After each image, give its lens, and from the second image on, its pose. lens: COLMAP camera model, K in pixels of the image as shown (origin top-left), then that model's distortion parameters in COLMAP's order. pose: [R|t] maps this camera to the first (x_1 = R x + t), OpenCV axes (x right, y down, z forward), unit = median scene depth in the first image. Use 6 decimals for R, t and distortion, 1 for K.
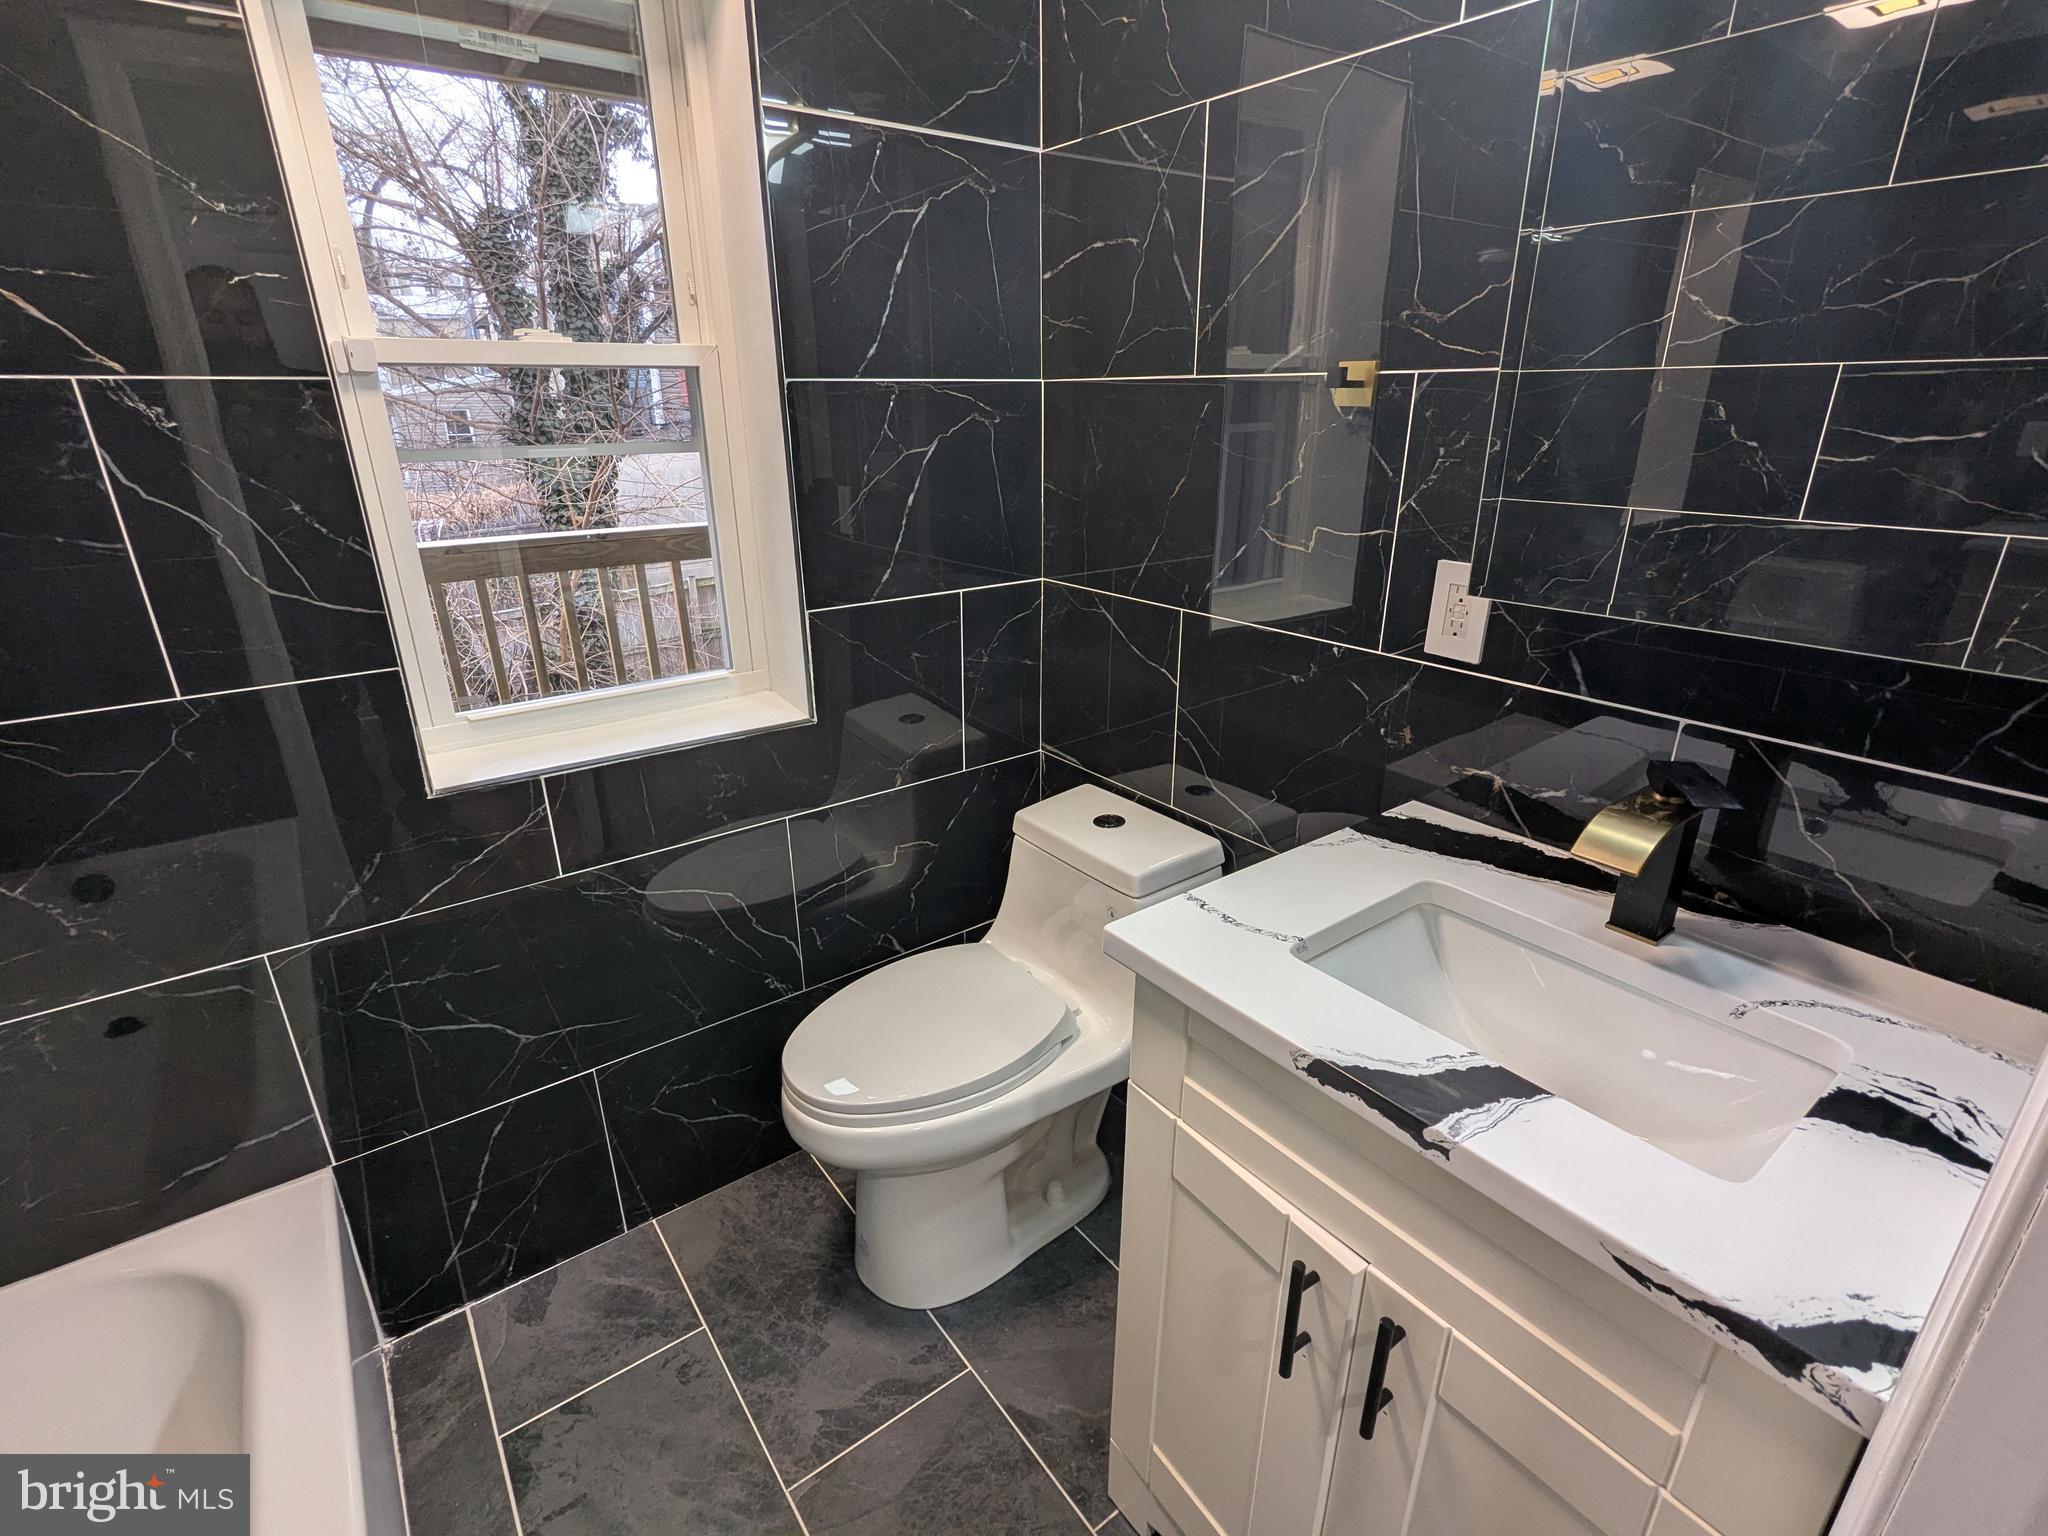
lens RADIAL K [[967.4, 0, 1018.2], [0, 967.4, 767.2], [0, 0, 1]] dist [-0.002784, 0.002125]
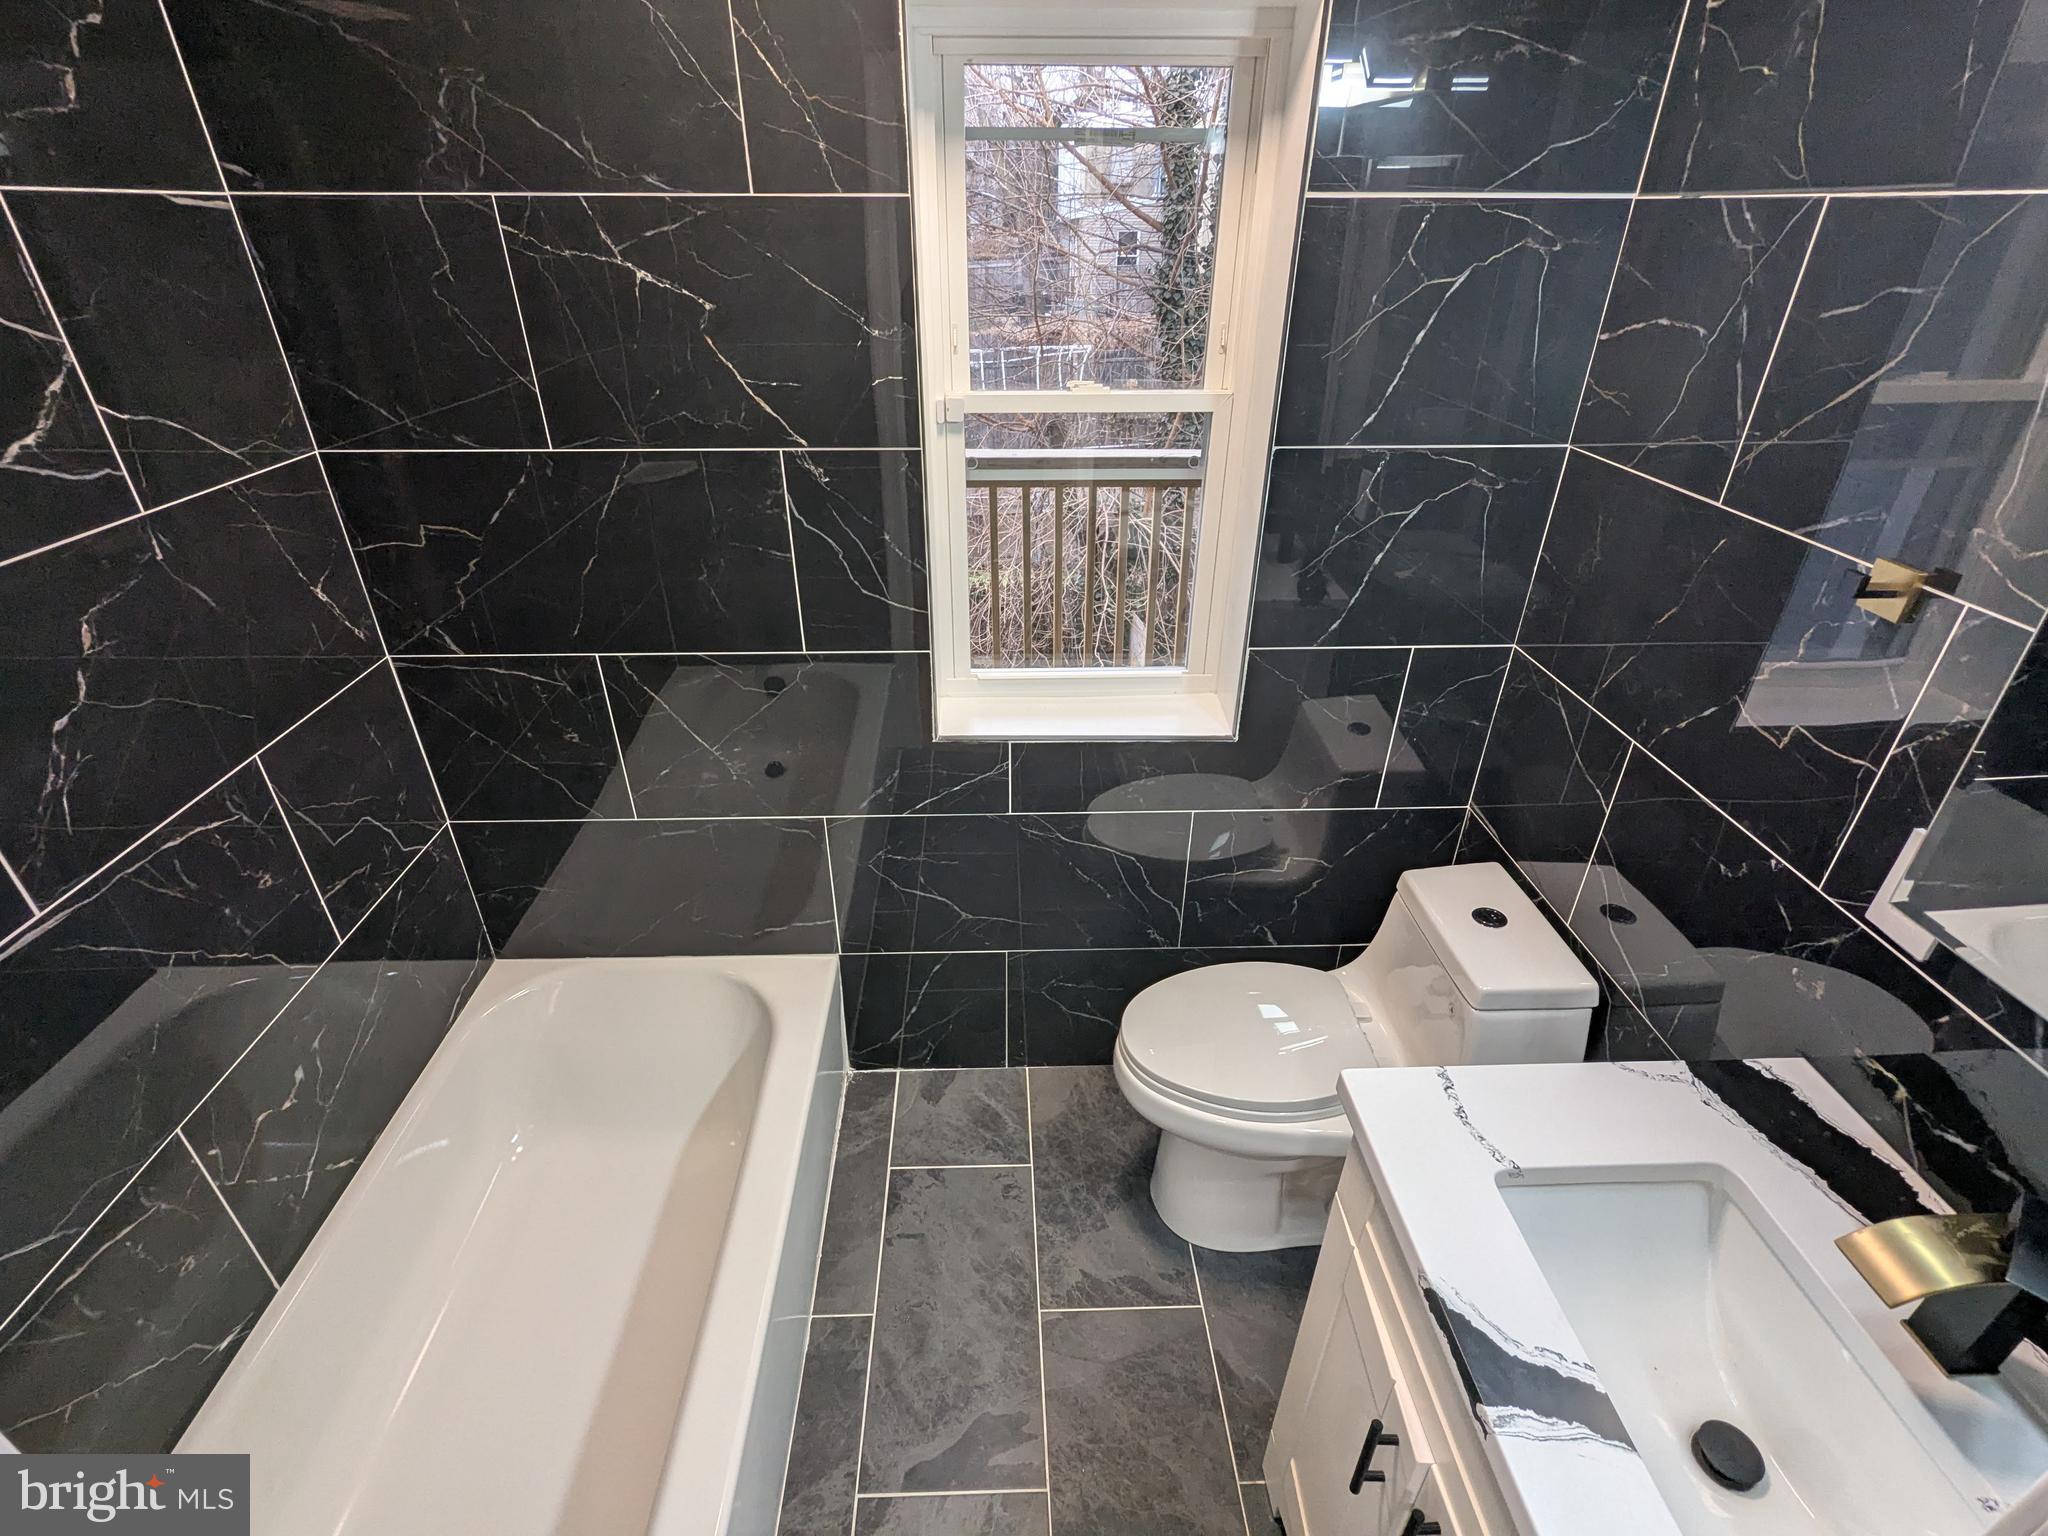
lens RADIAL K [[967.4, 0, 1018.2], [0, 967.4, 767.2], [0, 0, 1]] dist [-0.002784, 0.002125]
pose [[0.822982, 0.290828, -0.487975, 0.153999], [-0.210683, 0.954009, 0.213258, -0.227493], [0.527554, -0.072700, 0.846405, -0.091219]]
